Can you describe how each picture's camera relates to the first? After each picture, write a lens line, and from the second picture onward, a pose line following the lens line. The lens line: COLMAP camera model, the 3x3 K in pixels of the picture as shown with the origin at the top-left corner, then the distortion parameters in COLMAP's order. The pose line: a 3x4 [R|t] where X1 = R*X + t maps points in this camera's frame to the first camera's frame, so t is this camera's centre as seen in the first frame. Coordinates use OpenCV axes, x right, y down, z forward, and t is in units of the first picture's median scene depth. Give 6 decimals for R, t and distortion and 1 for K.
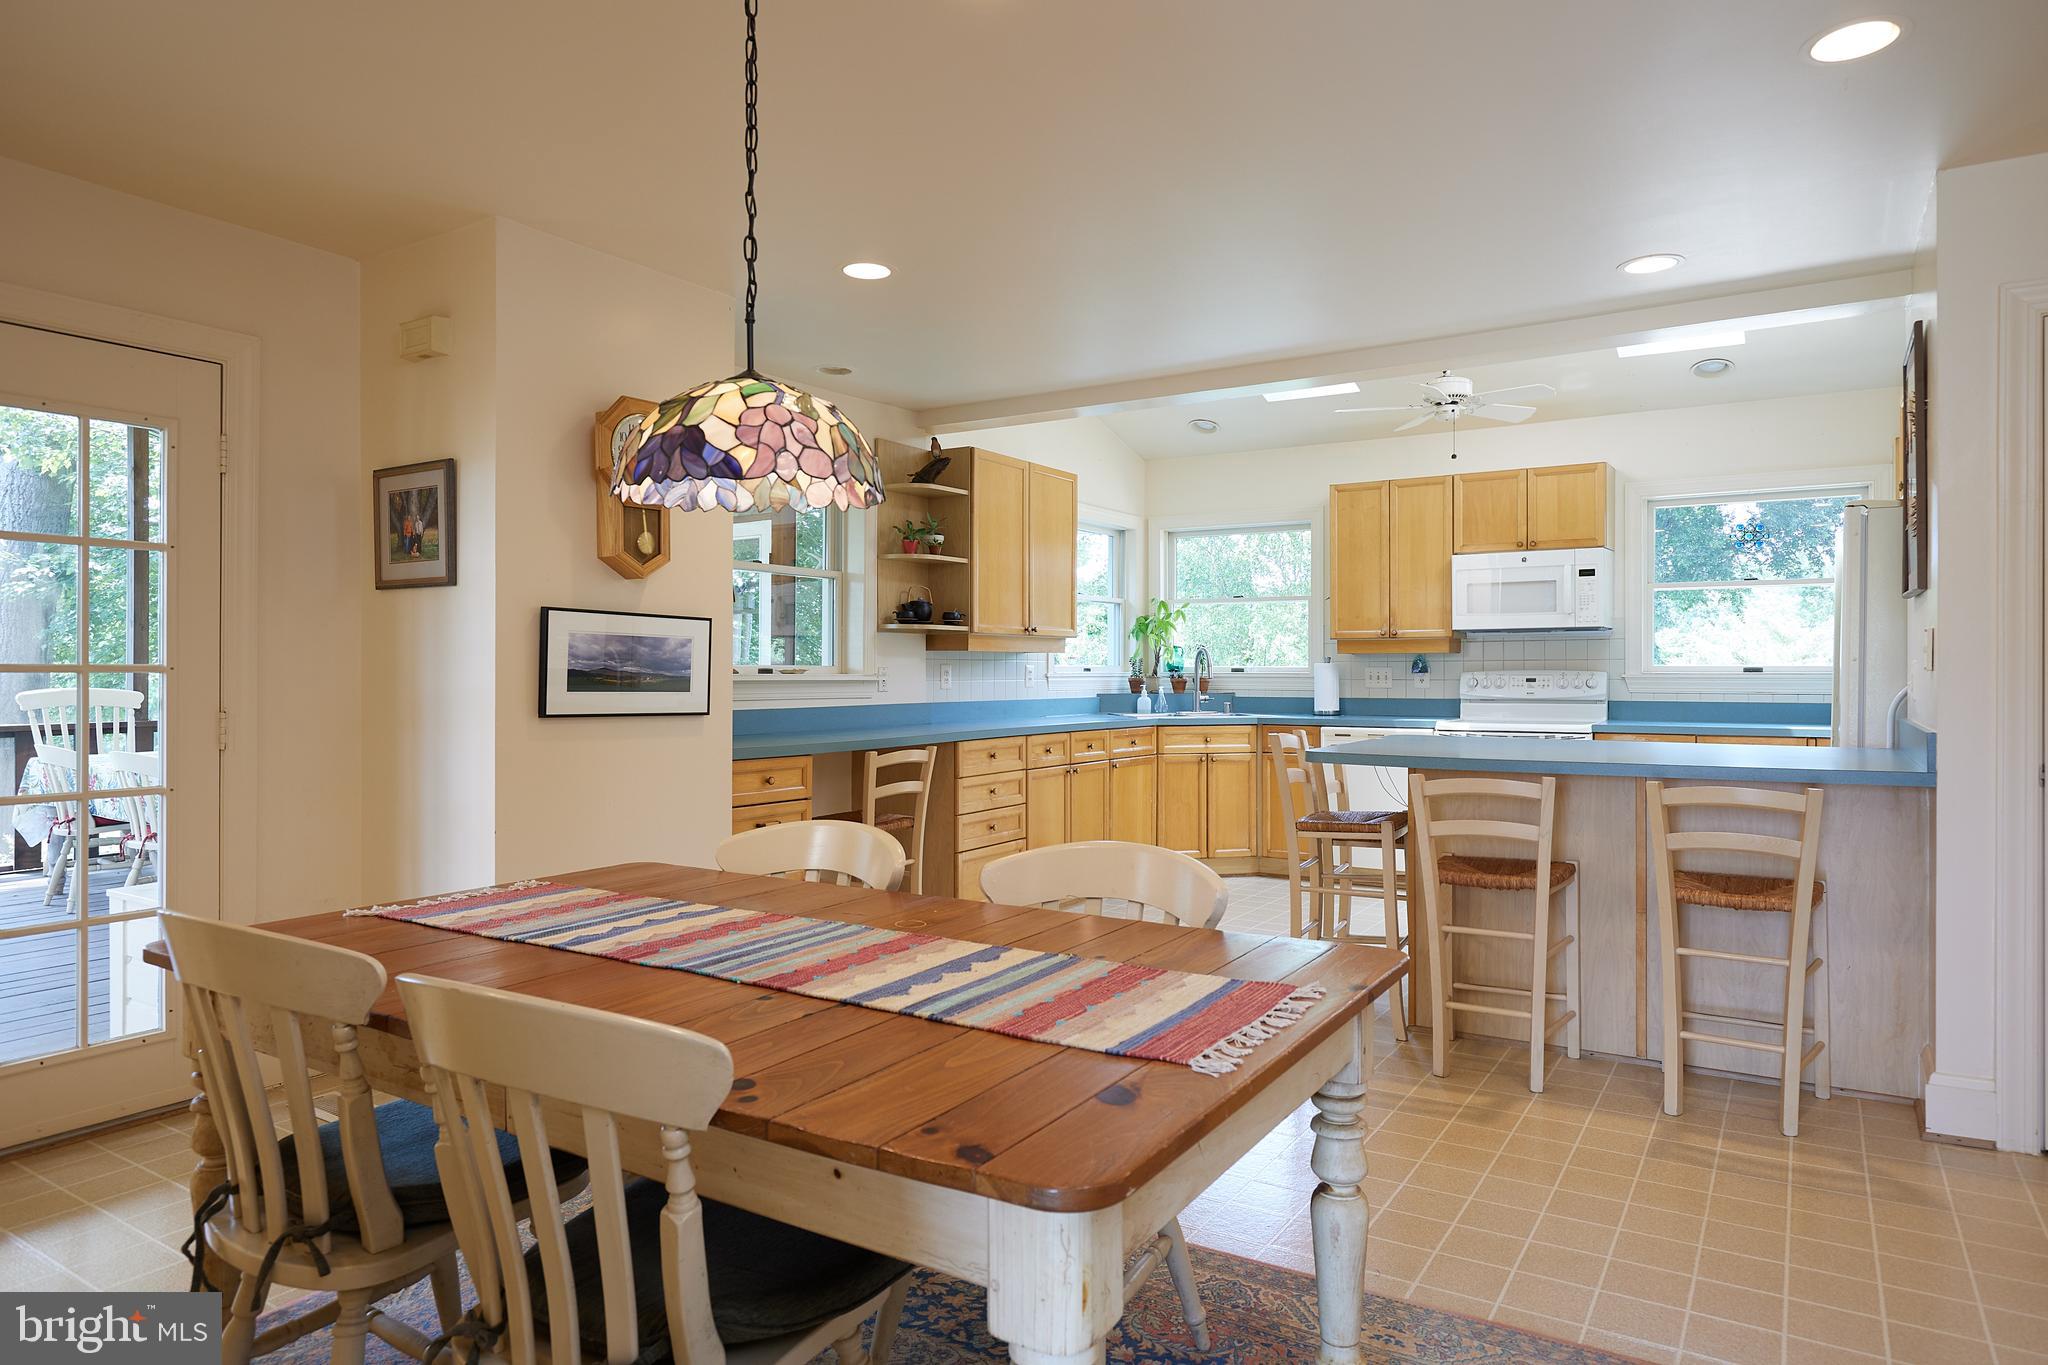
lens RADIAL K [[1244.4, 0, 1026.3], [0, 1244.4, 676.8], [0, 0, 1]] dist [0.001363, 0.000181]
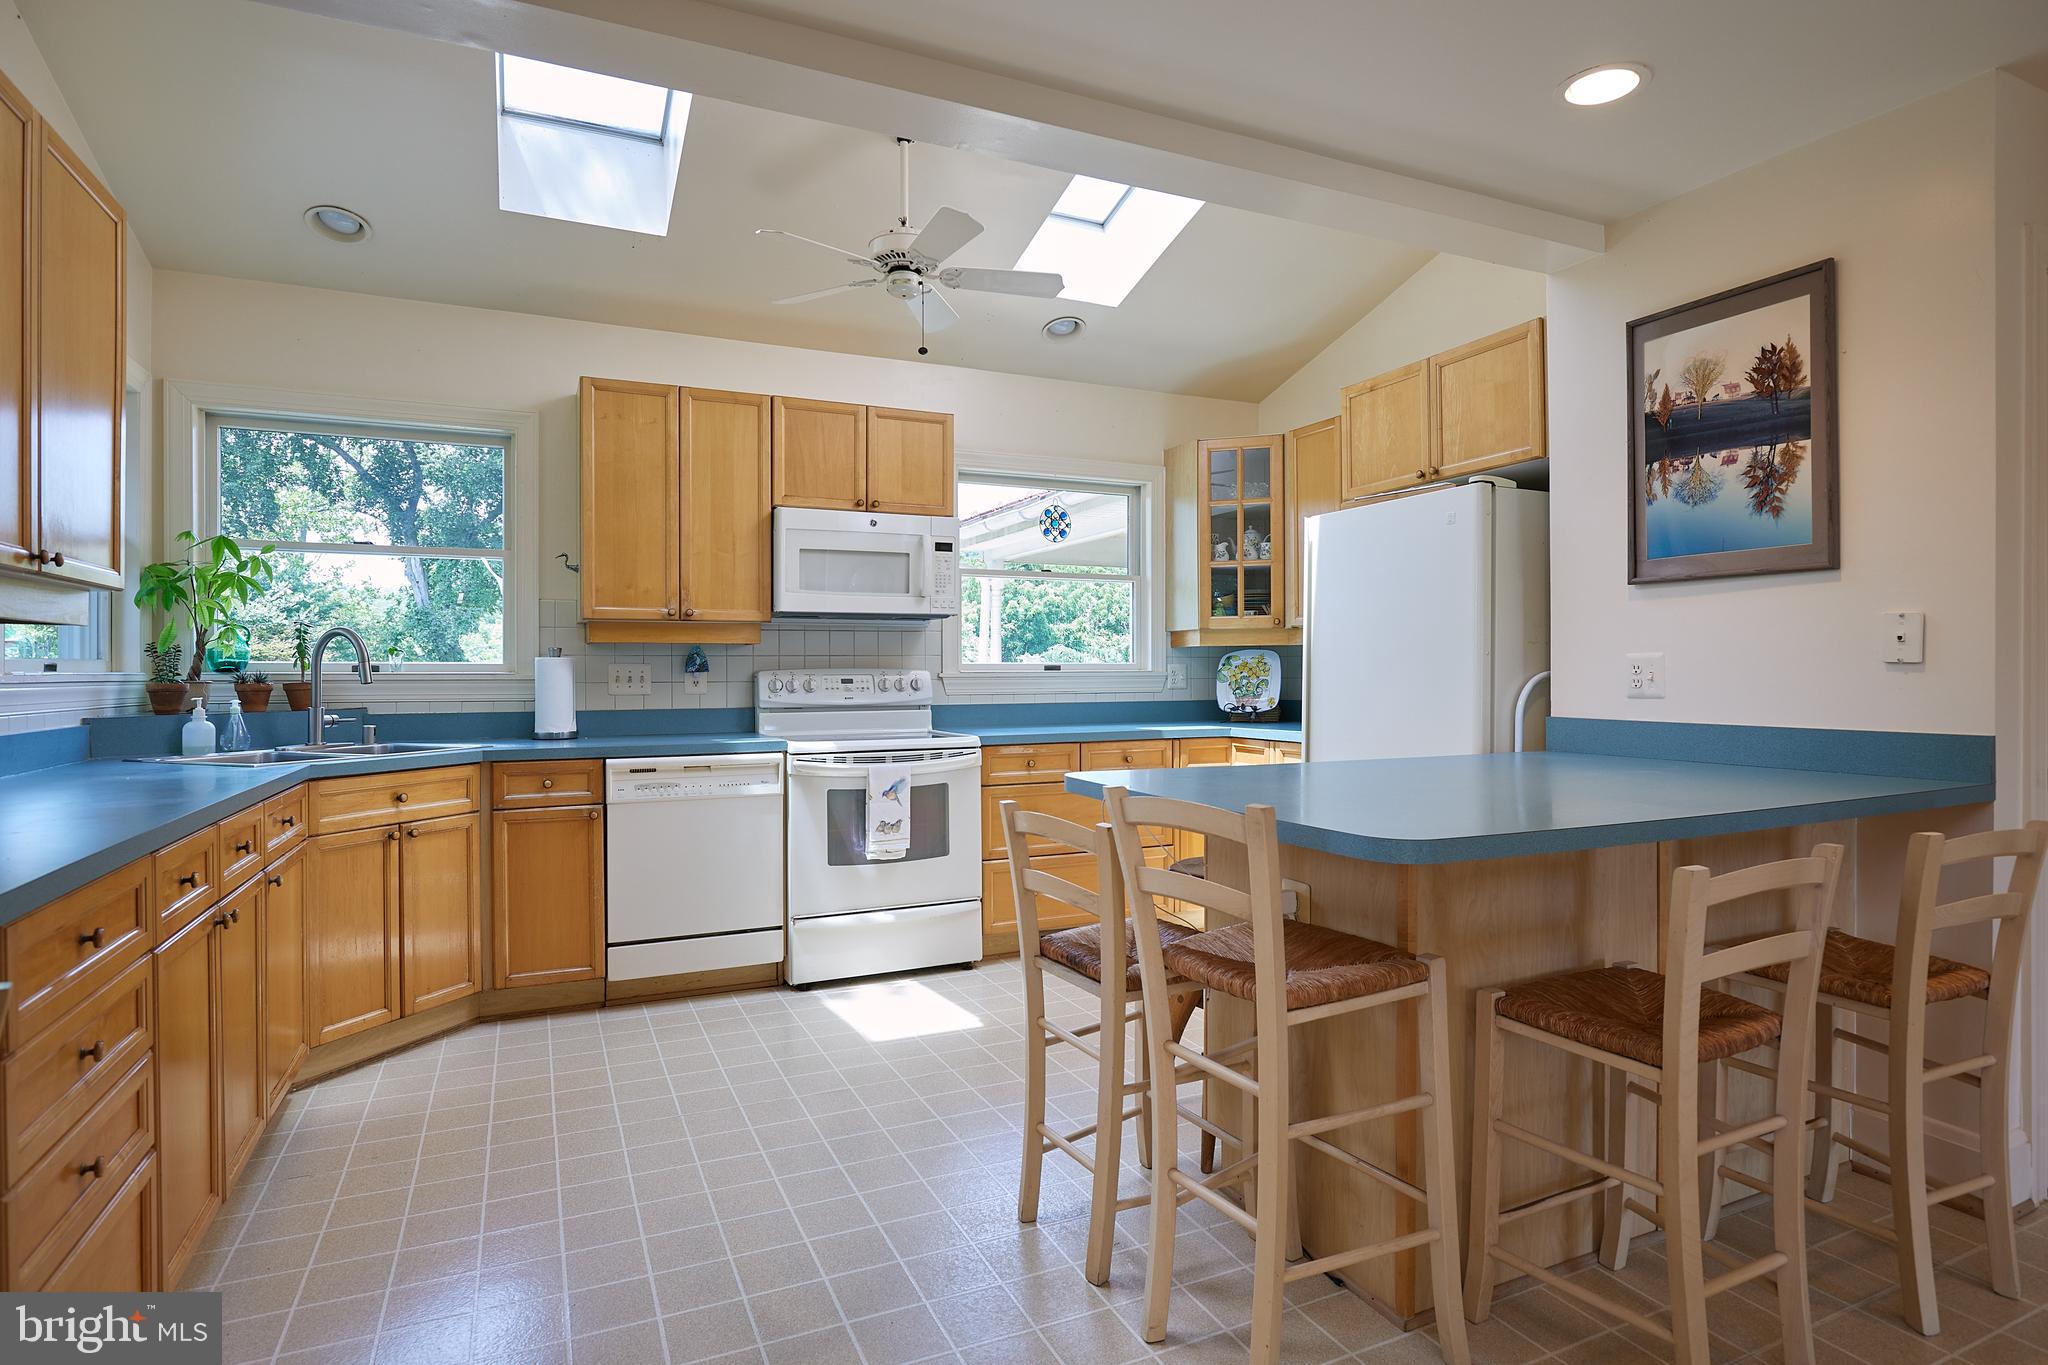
lens RADIAL K [[1090.6, 0, 1024.4], [0, 1090.6, 681.3], [0, 0, 1]] dist [-0.005708, -0.000446]
pose [[0.542958, -0.009917, 0.839701, -0.101854], [0.007365, 0.999948, 0.007048, -0.001048], [-0.839727, 0.002358, 0.543003, 0.515162]]
